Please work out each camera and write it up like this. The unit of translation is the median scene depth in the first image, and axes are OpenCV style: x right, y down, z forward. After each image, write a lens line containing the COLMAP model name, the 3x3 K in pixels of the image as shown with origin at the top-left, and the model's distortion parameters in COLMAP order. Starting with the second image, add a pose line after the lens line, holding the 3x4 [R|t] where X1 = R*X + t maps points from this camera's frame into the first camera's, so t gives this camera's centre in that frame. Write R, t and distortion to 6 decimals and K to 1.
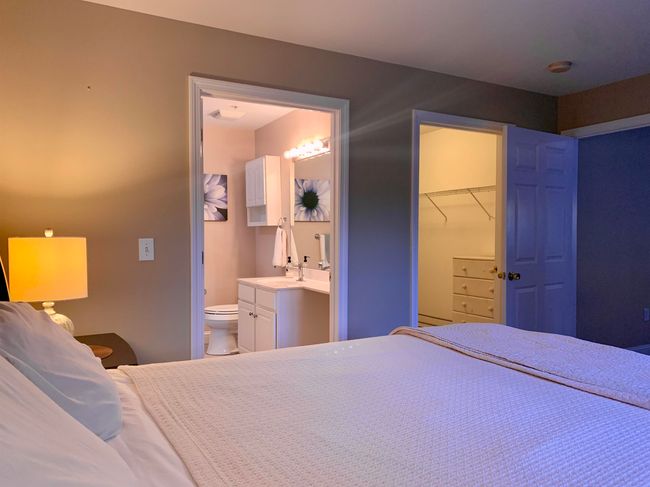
lens RADIAL K [[500.7, 0, 327.4], [0, 500.7, 250.0], [0, 0, 1]] dist [0.055538, -0.053033]
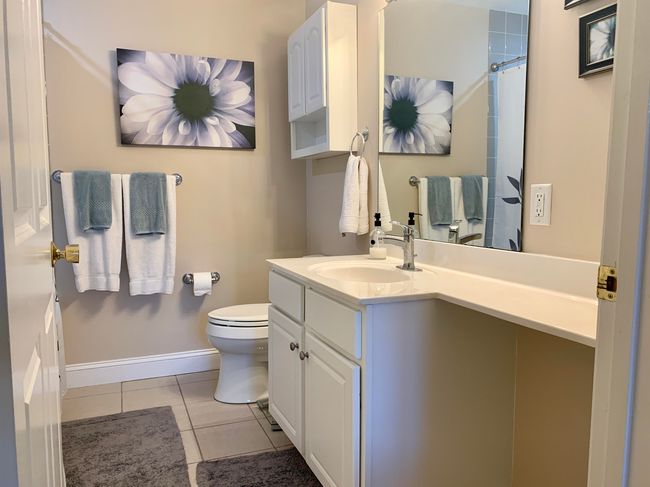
lens RADIAL K [[500.7, 0, 326.8], [0, 500.7, 243.7], [0, 0, 1]] dist [0.055538, -0.053033]
pose [[0.994569, 0.011262, -0.103468, -0.065115], [-0.005472, 0.998411, 0.056076, 0.013849], [0.103935, -0.055206, 0.993051, 0.467538]]
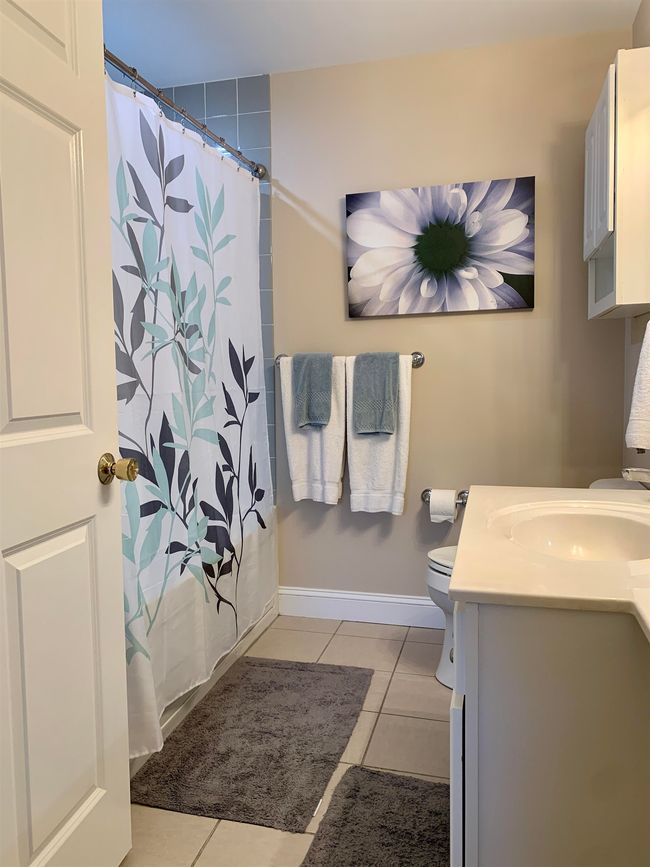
lens RADIAL K [[667.9, 0, 329.9], [0, 667.9, 429.0], [0, 0, 1]] dist [0.055538, -0.053033]
pose [[0.729377, 0.047525, -0.682459, 0.025977], [-0.009045, 0.998167, 0.059843, 0.000057], [0.684052, -0.037476, 0.728470, 0.558692]]
